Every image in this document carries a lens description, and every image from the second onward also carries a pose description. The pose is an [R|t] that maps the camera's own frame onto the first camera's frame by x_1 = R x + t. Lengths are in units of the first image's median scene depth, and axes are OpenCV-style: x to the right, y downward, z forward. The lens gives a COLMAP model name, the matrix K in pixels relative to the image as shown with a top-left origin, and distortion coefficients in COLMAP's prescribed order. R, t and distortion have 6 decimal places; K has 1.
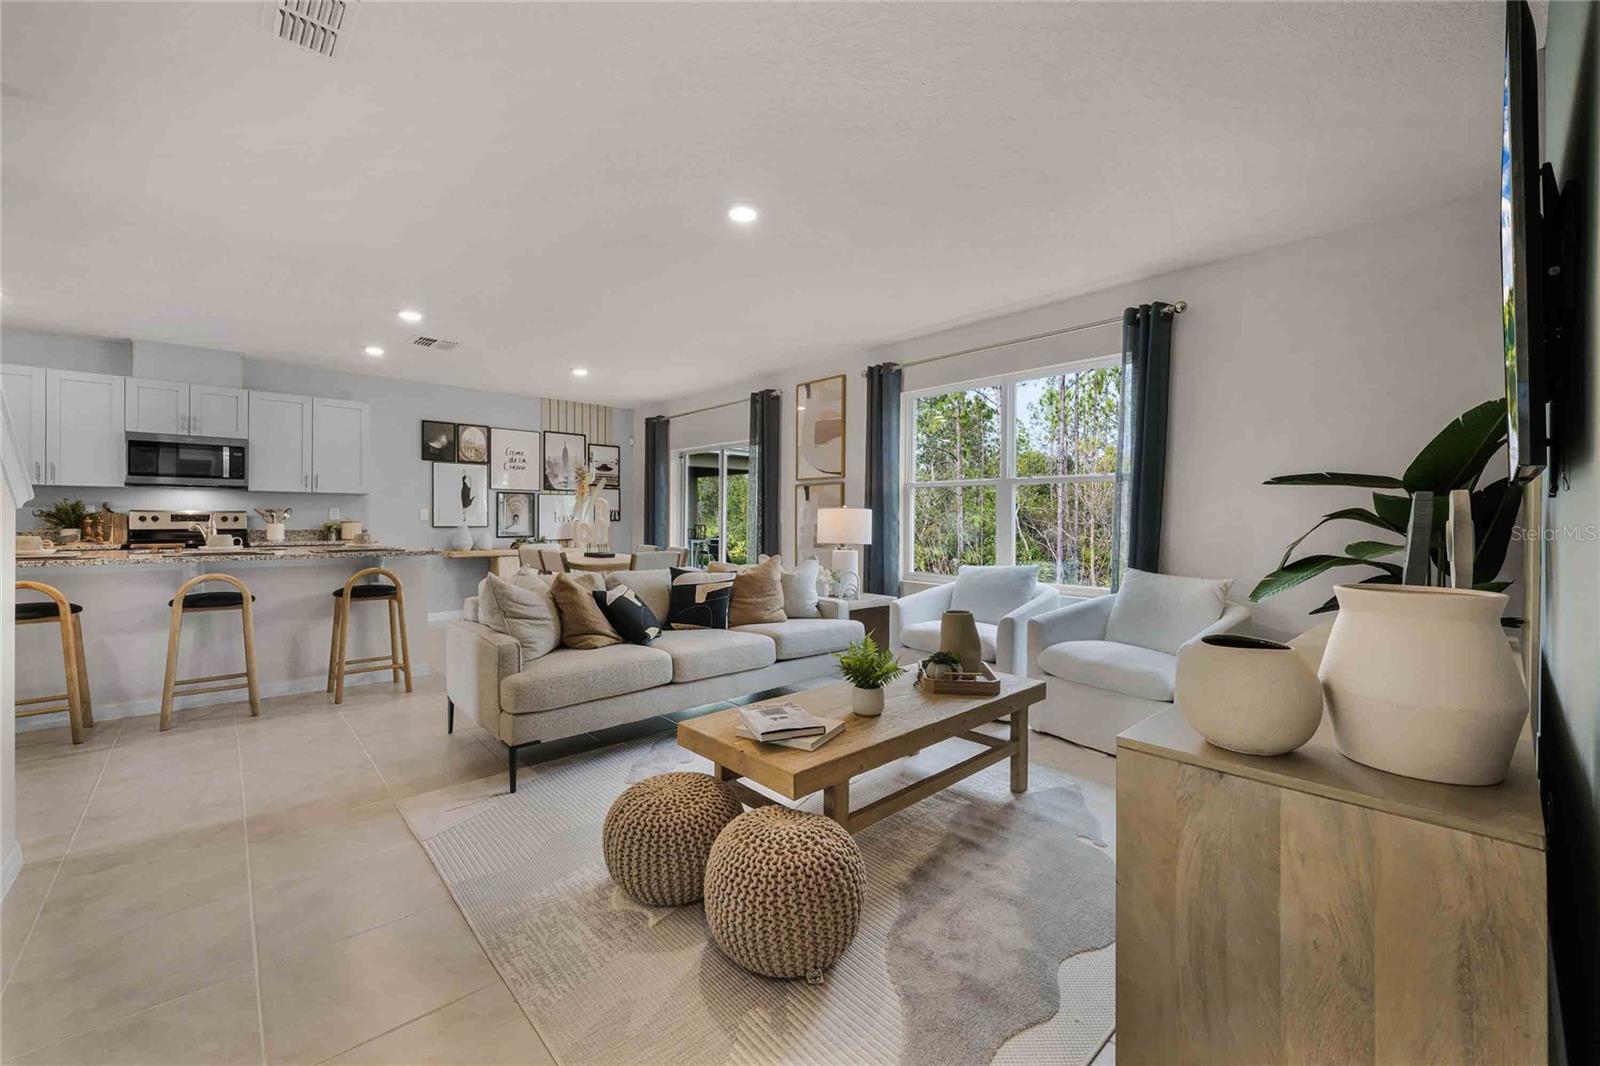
lens RADIAL K [[633.6, 0, 793.5], [0, 633.6, 520.4], [0, 0, 1]] dist [0.003483, -0.000323]
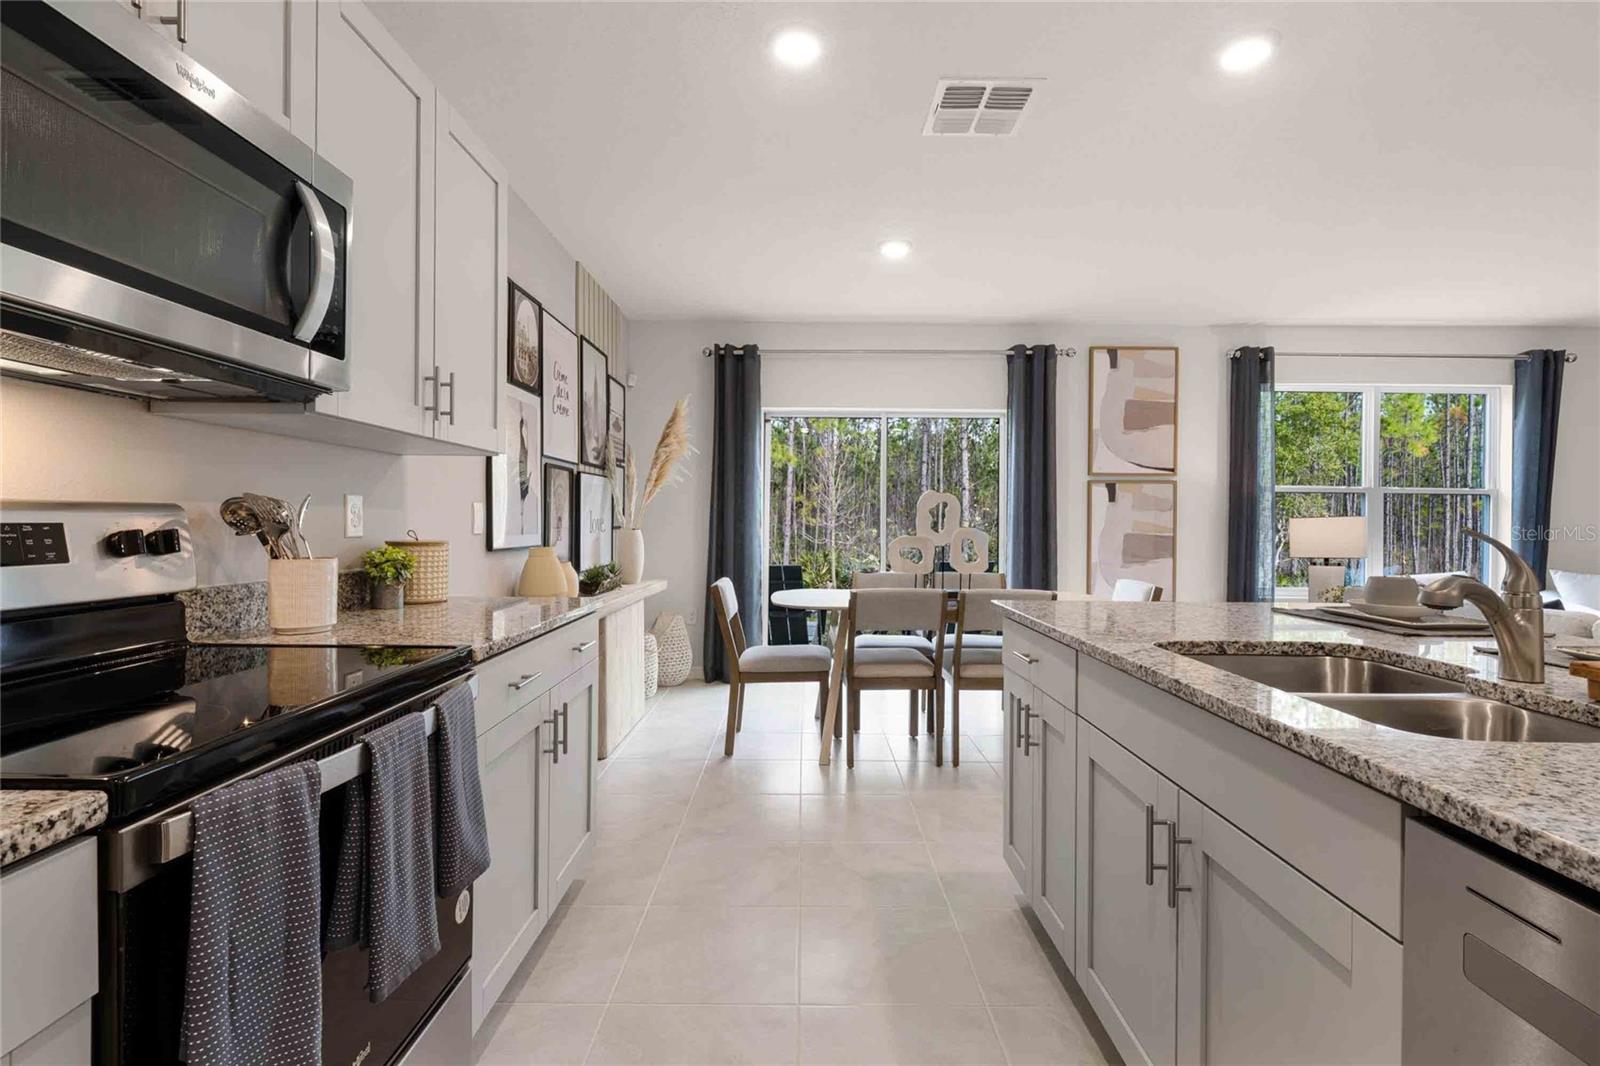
lens RADIAL K [[741.7, 0, 801.0], [0, 741.7, 518.9], [0, 0, 1]] dist [0.000731, 0.000318]
pose [[0.679312, 0.001854, 0.733847, -0.899684], [-0.003037, 0.999995, 0.000285, -0.011062], [-0.733843, -0.002422, 0.679315, 0.682028]]
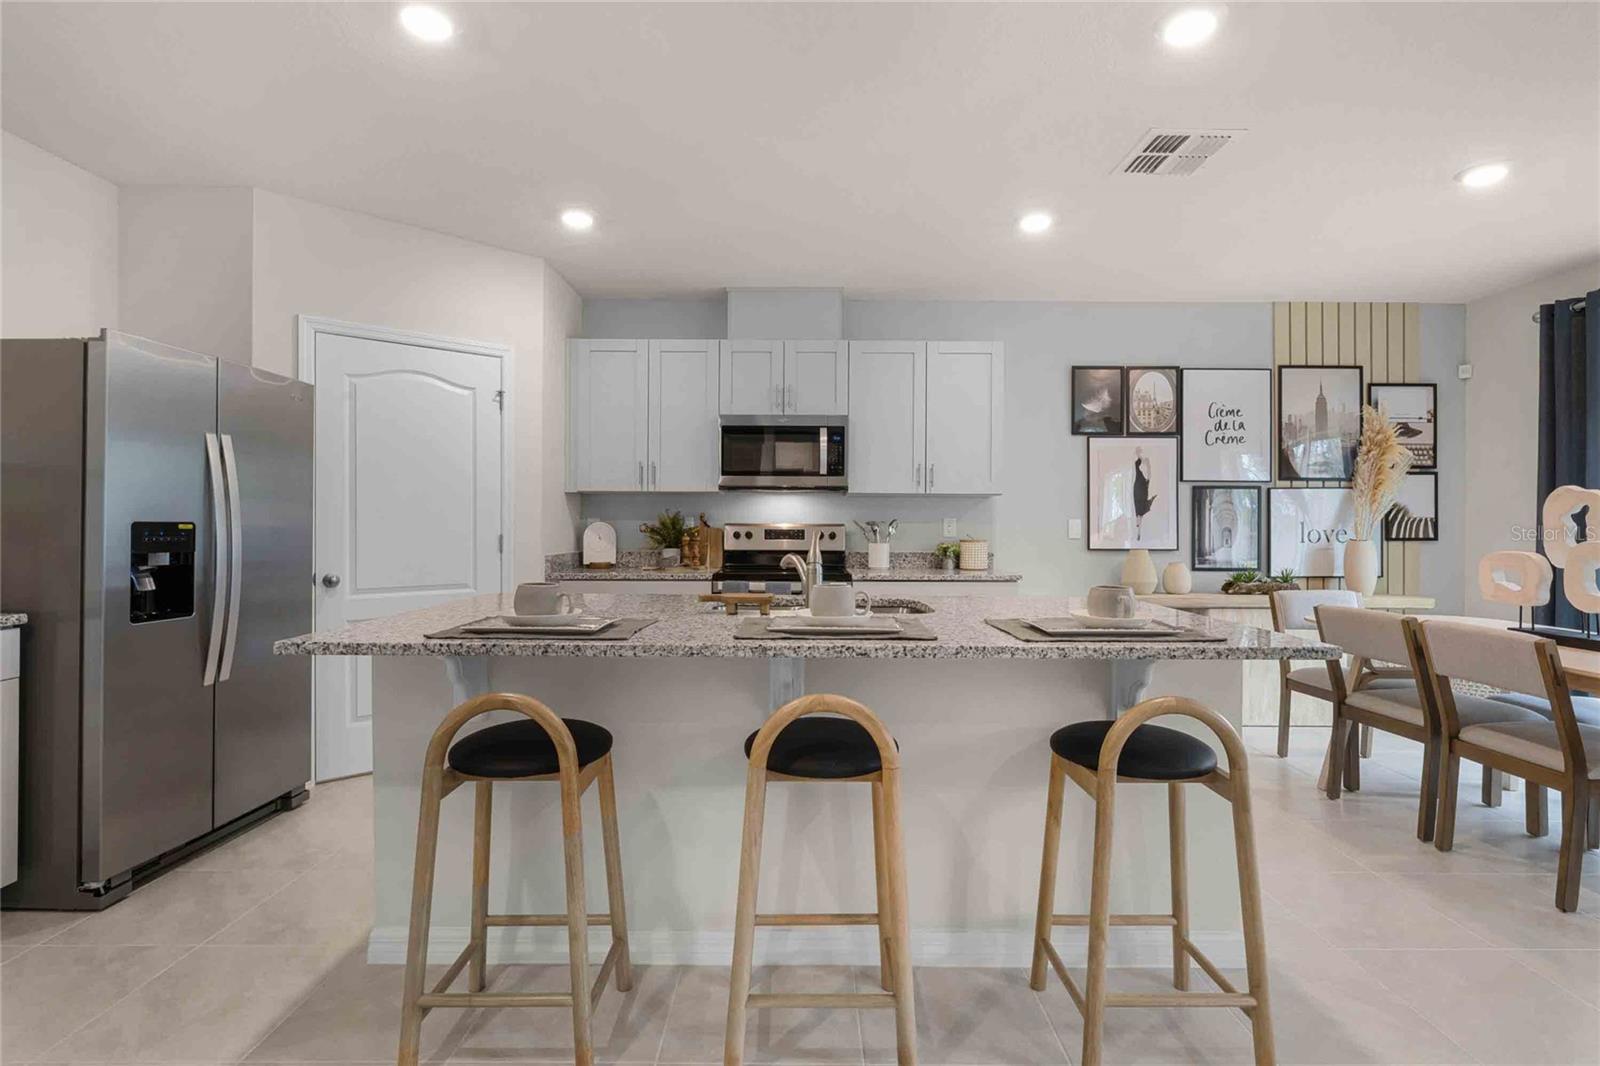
lens RADIAL K [[741.7, 0, 807.3], [0, 741.7, 530.5], [0, 0, 1]] dist [0.000731, 0.000318]
pose [[0.744332, 0.002752, -0.667804, -0.364694], [-0.002562, 0.999996, 0.001266, -0.008757], [0.667804, 0.000769, 0.744336, 0.386869]]
